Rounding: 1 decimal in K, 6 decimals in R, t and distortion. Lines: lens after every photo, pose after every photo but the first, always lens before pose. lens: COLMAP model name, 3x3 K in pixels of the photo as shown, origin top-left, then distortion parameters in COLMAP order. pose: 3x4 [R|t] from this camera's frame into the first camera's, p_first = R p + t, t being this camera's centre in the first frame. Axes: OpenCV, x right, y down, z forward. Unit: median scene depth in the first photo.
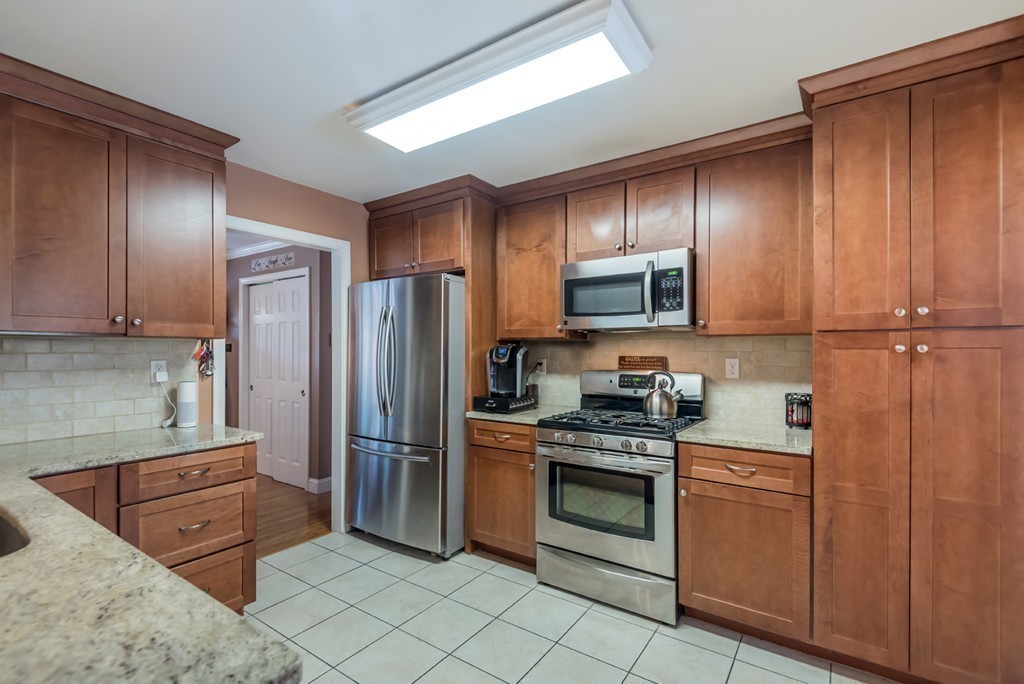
lens RADIAL K [[468.1, 0, 511.0], [0, 468.1, 347.7], [0, 0, 1]] dist [0.018761, -0.006899]
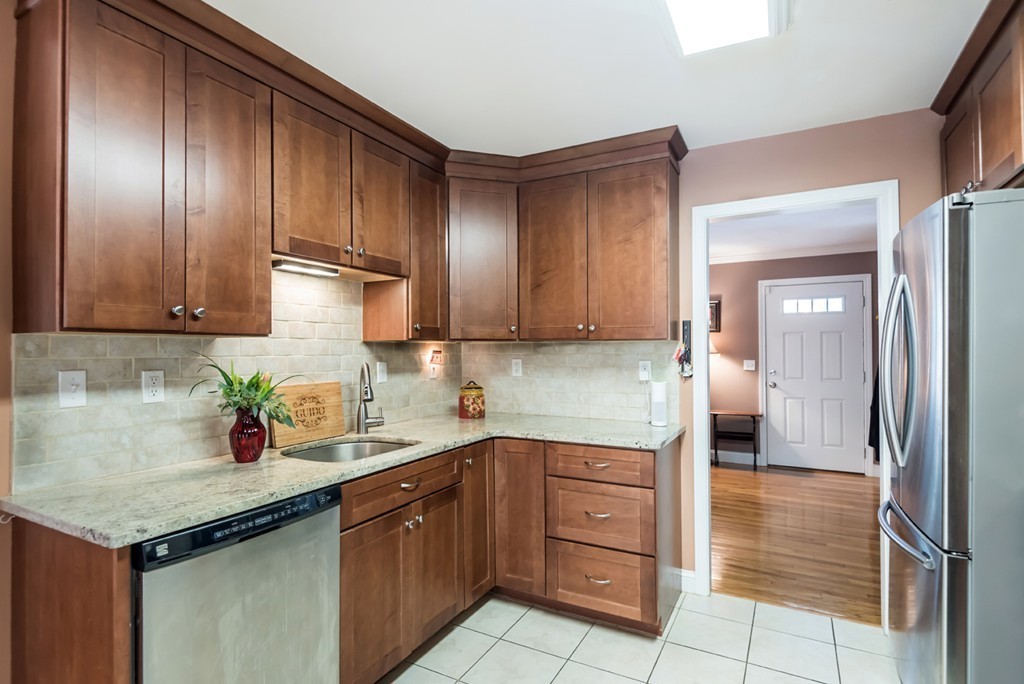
lens RADIAL K [[515.8, 0, 509.1], [0, 515.8, 342.7], [0, 0, 1]] dist [0.021857, -0.004744]
pose [[0.100690, -0.015102, -0.994803, 0.409563], [0.007887, 0.999865, -0.014381, 0.000085], [0.994887, -0.006398, 0.100795, 0.569522]]
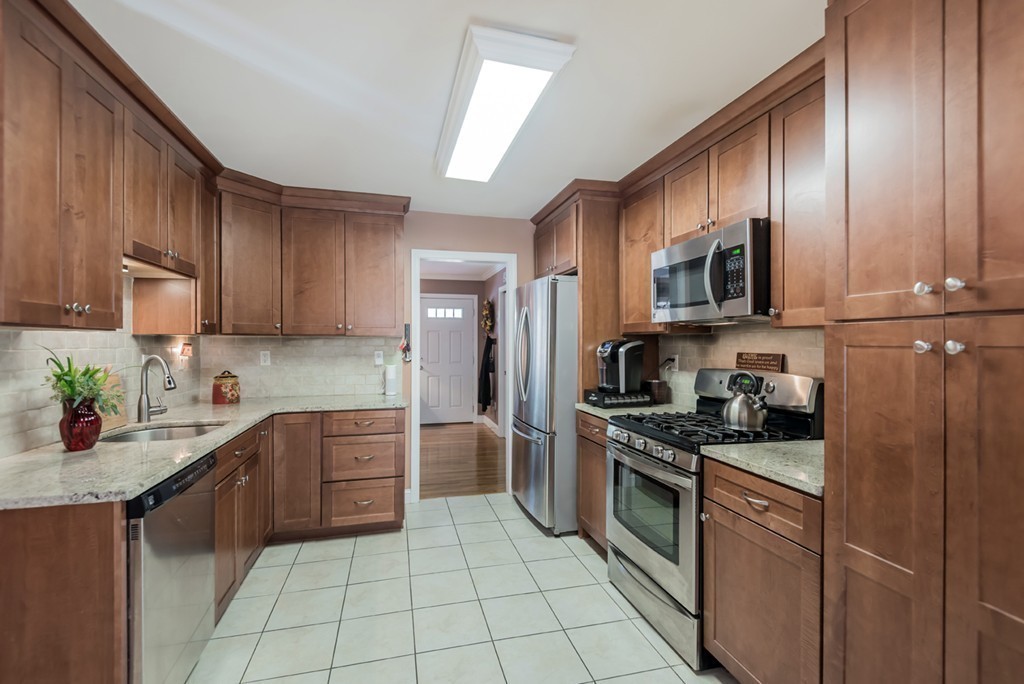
lens RADIAL K [[468.1, 0, 513.8], [0, 468.1, 342.0], [0, 0, 1]] dist [0.018761, -0.006899]
pose [[0.755471, -0.000130, -0.655182, 0.596321], [0.002791, 0.999992, 0.003019, -0.005894], [0.655176, -0.004109, 0.755465, 0.130328]]
